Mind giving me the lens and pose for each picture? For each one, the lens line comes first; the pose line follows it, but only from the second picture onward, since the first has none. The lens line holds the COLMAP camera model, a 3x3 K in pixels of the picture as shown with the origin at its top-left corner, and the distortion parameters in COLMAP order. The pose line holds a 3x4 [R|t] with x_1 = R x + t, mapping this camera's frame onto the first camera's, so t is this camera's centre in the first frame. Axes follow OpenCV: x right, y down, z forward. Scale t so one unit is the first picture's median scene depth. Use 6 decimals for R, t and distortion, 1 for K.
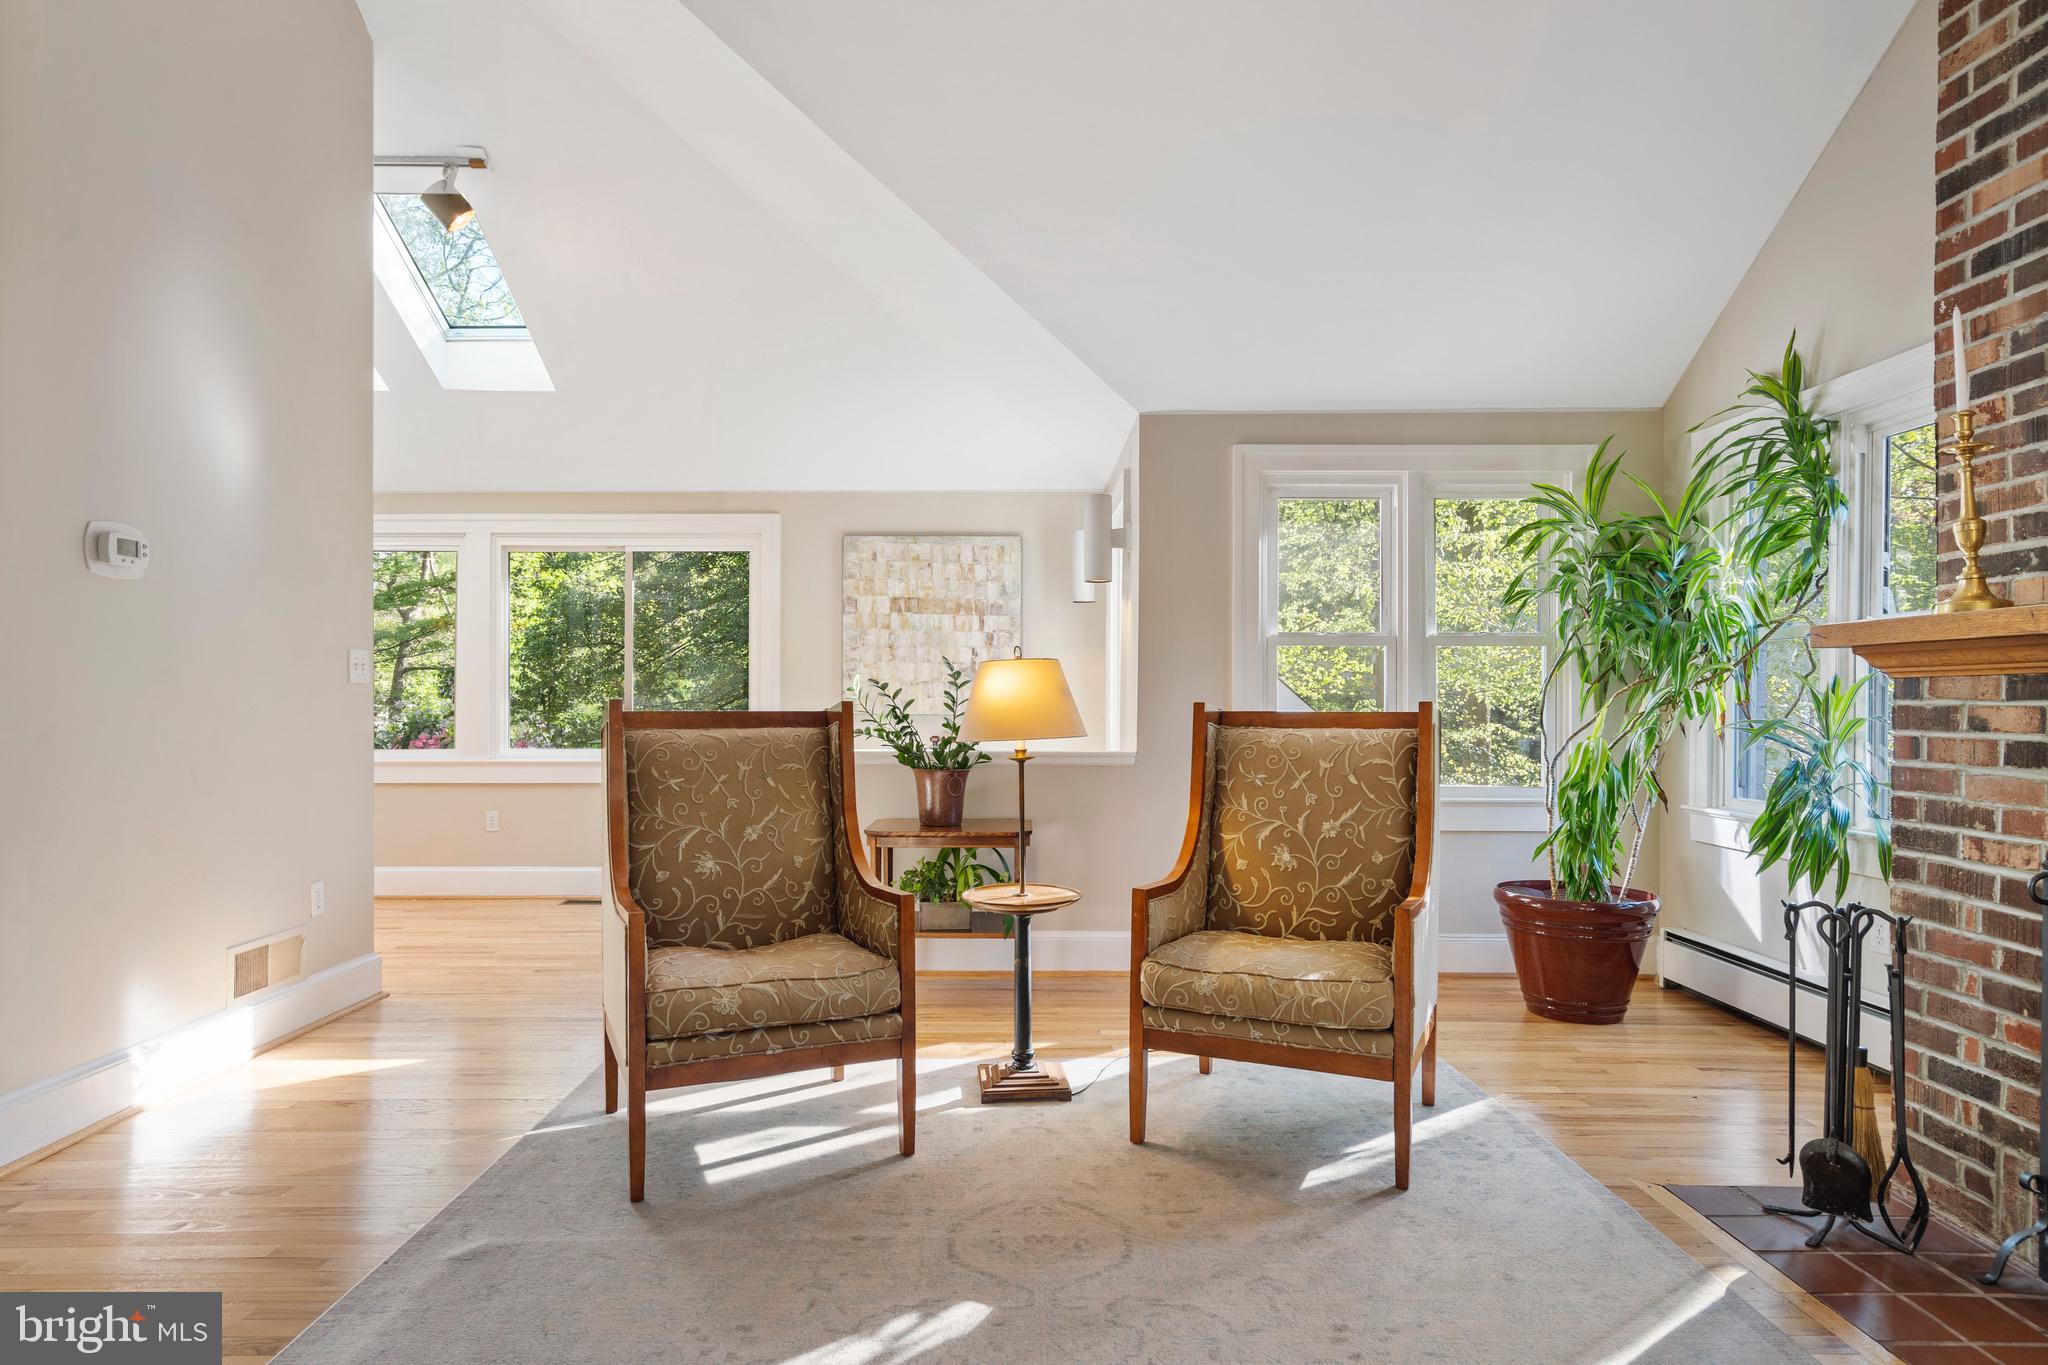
lens RADIAL K [[1152.2, 0, 1027.9], [0, 1152.2, 697.1], [0, 0, 1]] dist [0.004382, 0.001711]
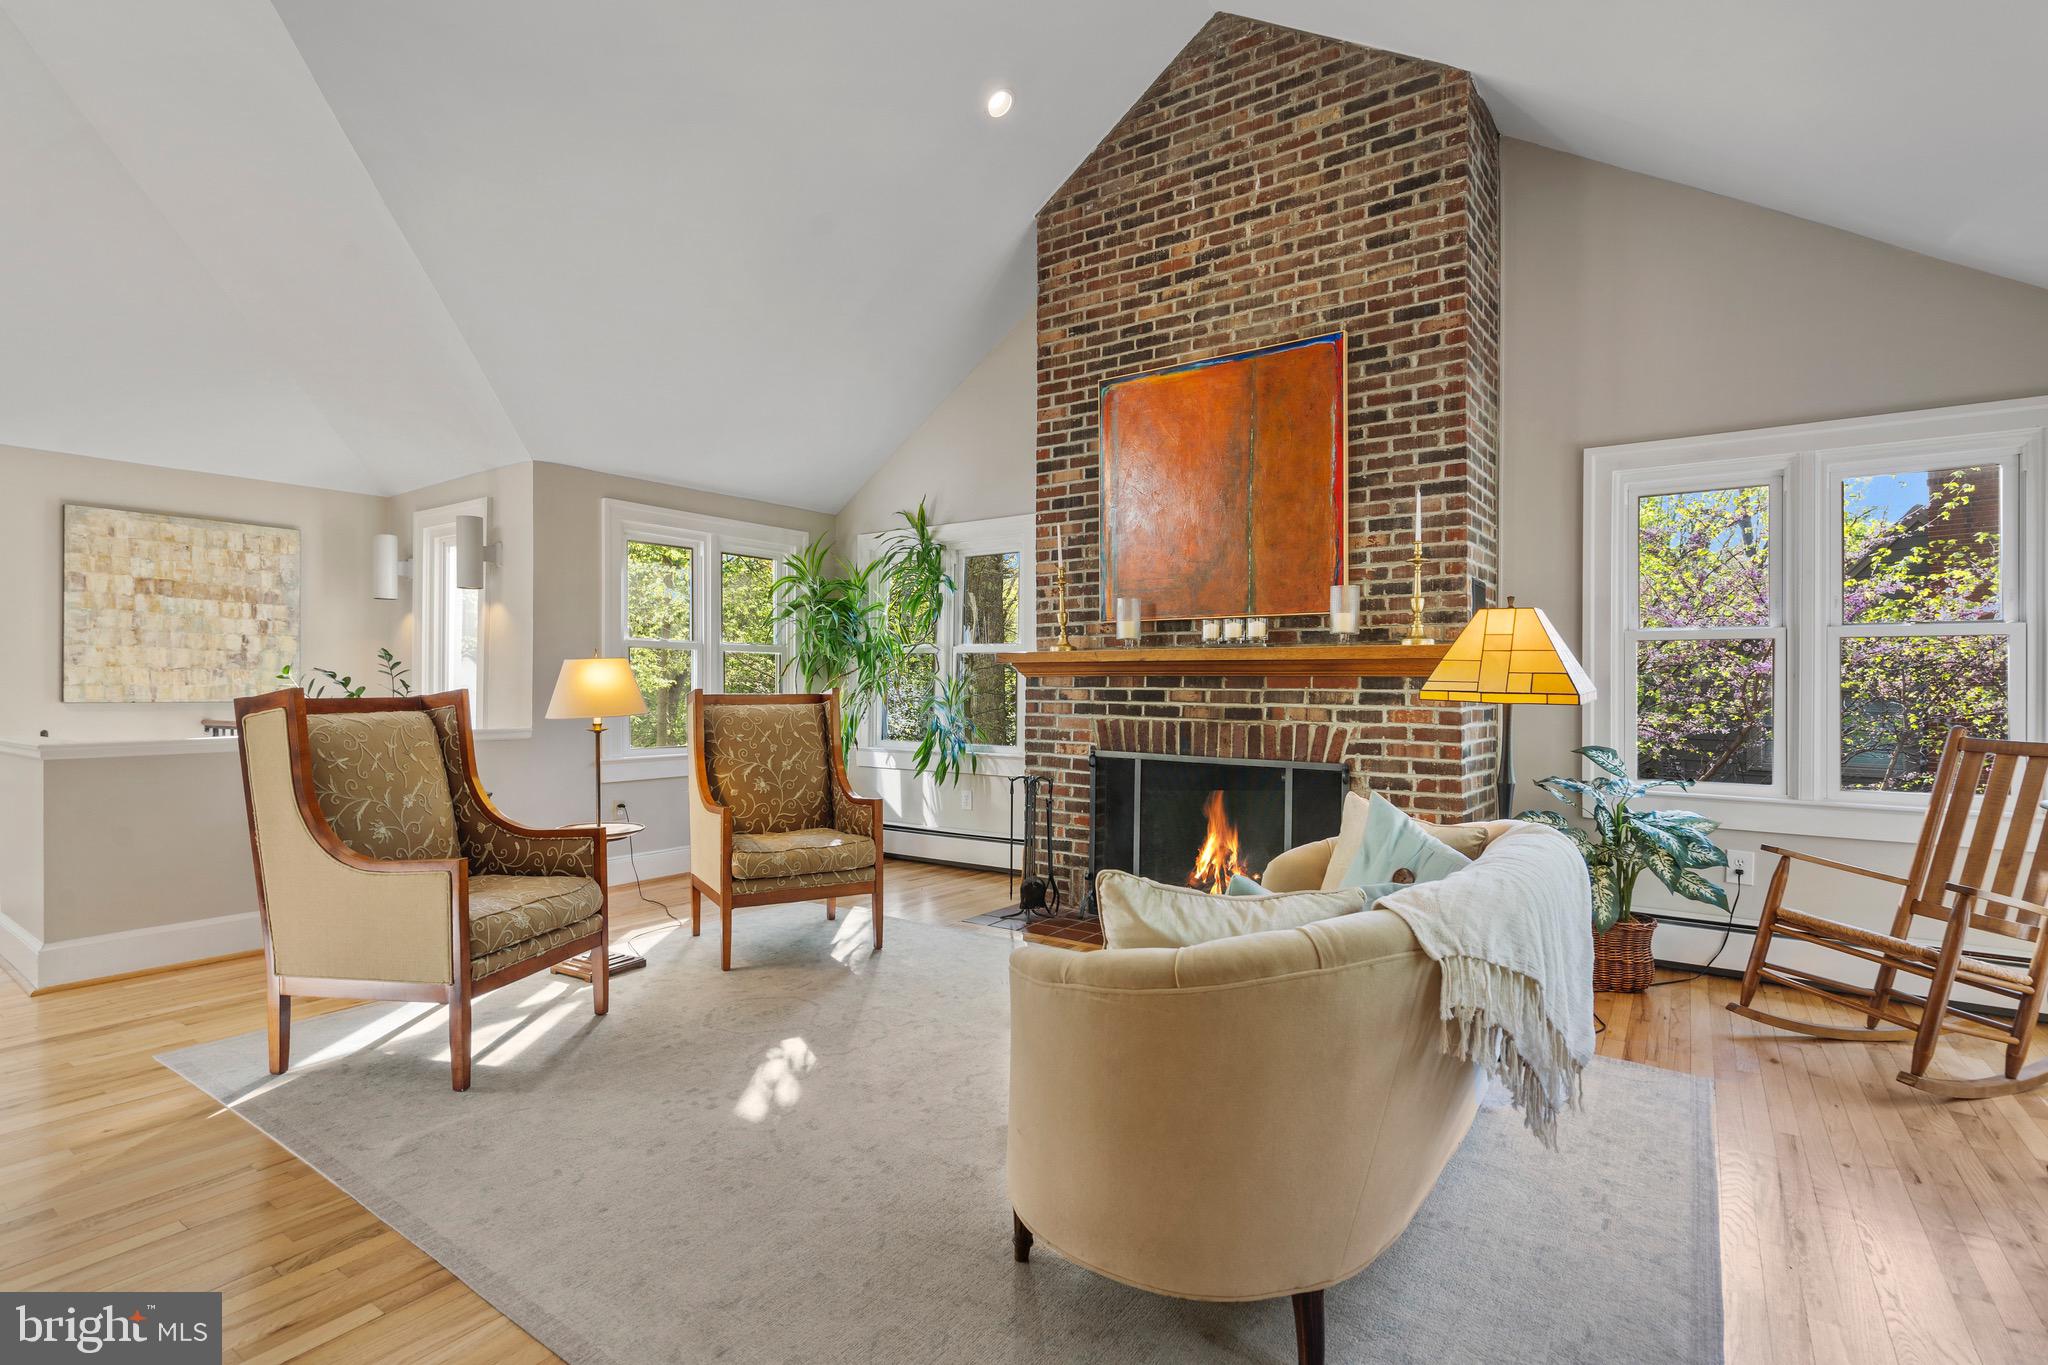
lens RADIAL K [[944.9, 0, 1028.8], [0, 944.9, 678.3], [0, 0, 1]] dist [-0.001759, 0.000993]
pose [[0.581049, 0.006026, 0.813846, -0.641083], [-0.001755, 0.999980, -0.006152, -0.002383], [-0.813867, 0.002146, 0.581047, -0.071736]]
